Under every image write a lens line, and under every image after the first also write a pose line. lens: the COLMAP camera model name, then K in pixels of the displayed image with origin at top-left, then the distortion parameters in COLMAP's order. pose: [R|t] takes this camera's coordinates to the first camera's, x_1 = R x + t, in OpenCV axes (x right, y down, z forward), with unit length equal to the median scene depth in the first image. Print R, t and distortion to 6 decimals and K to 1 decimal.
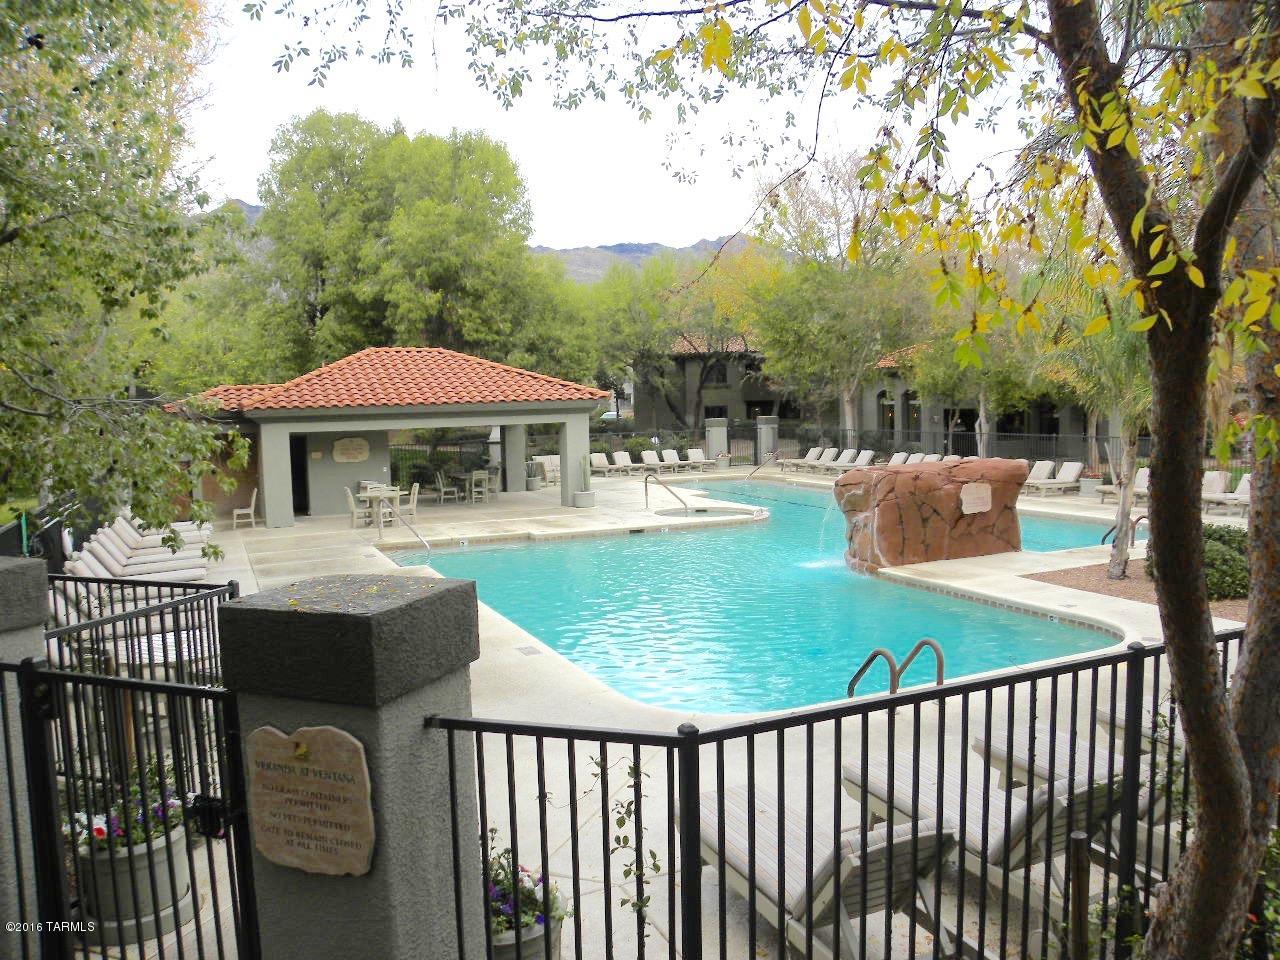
lens RADIAL K [[971.4, 0, 653.9], [0, 971.4, 479.6], [0, 0, 1]] dist [-0.069613, -0.000614]
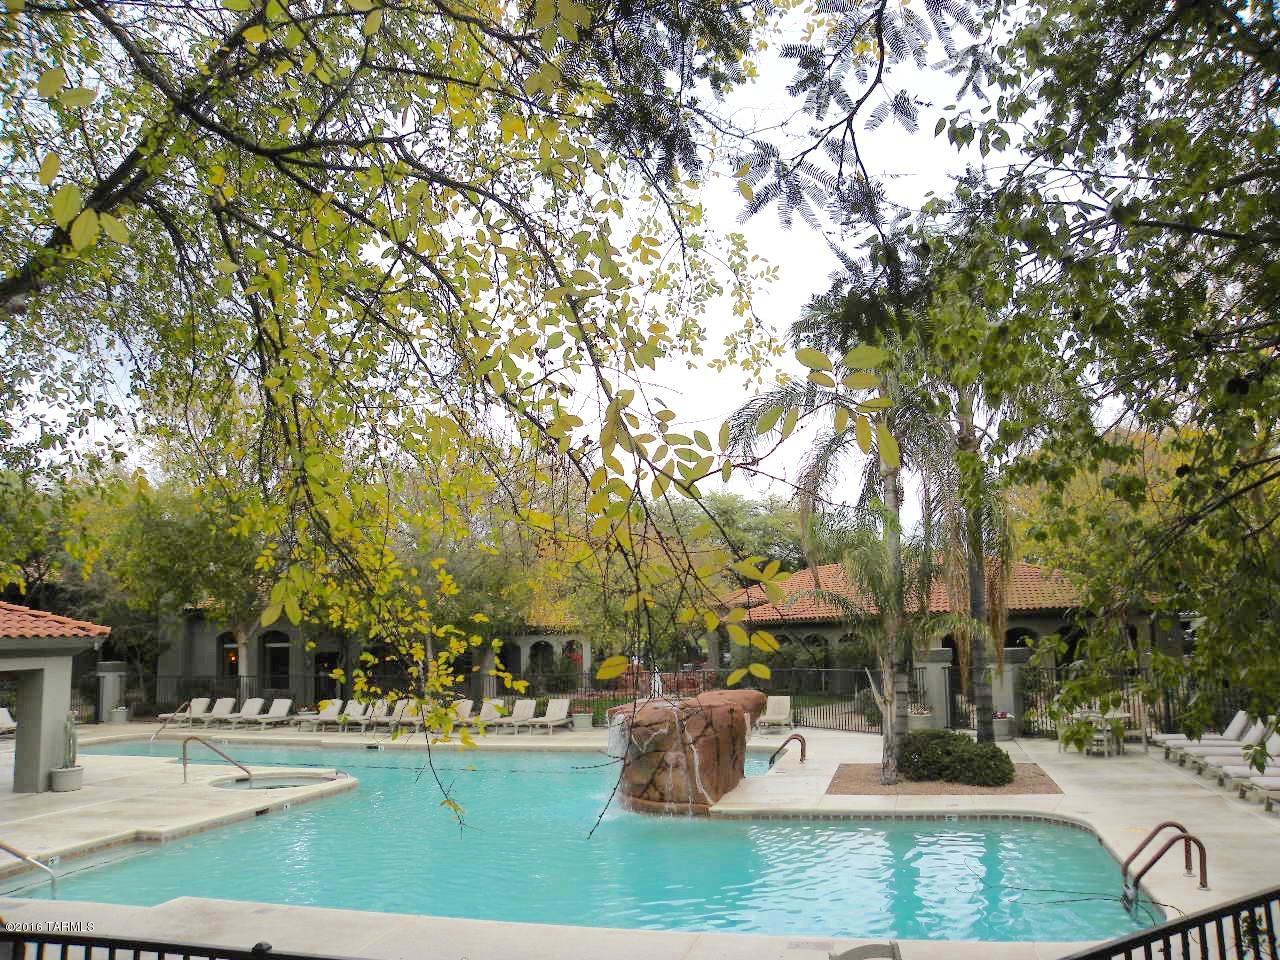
lens RADIAL K [[973.6, 0, 640.0], [0, 973.6, 480.0], [0, 0, 1]] dist [-0.099891, 0.003632]
pose [[0.649346, 0.121538, 0.750719, -0.284250], [0.072635, 0.972723, -0.220306, -0.009964], [-0.757016, 0.197584, 0.622806, 0.190844]]
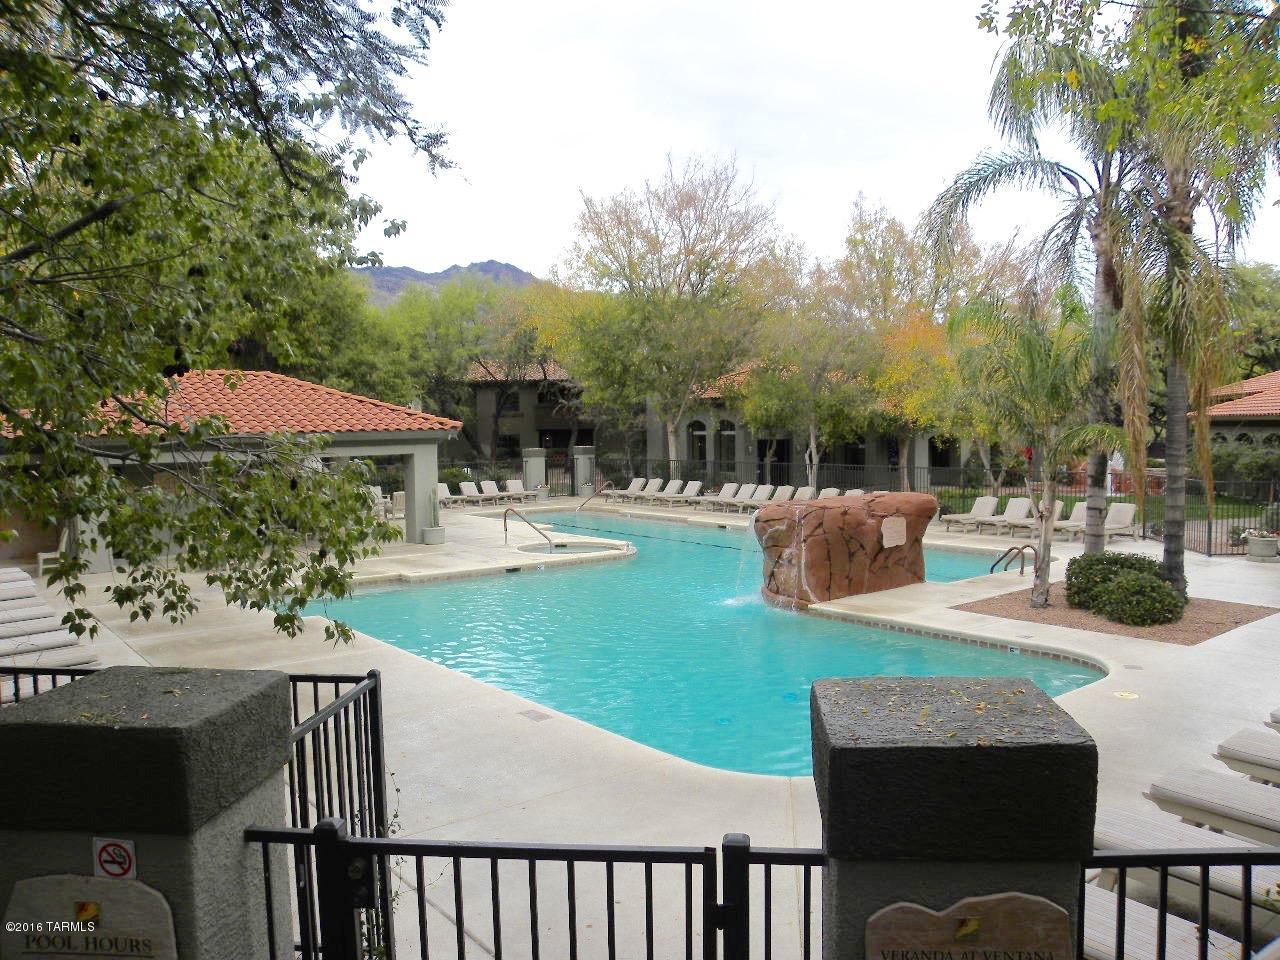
lens RADIAL K [[973.6, 0, 640.0], [0, 973.6, 480.0], [0, 0, 1]] dist [-0.099891, 0.003632]
pose [[0.971879, -0.003279, 0.235457, -0.083547], [0.009819, 0.999598, -0.026608, -0.005514], [-0.235275, 0.028171, 0.971520, 0.035250]]
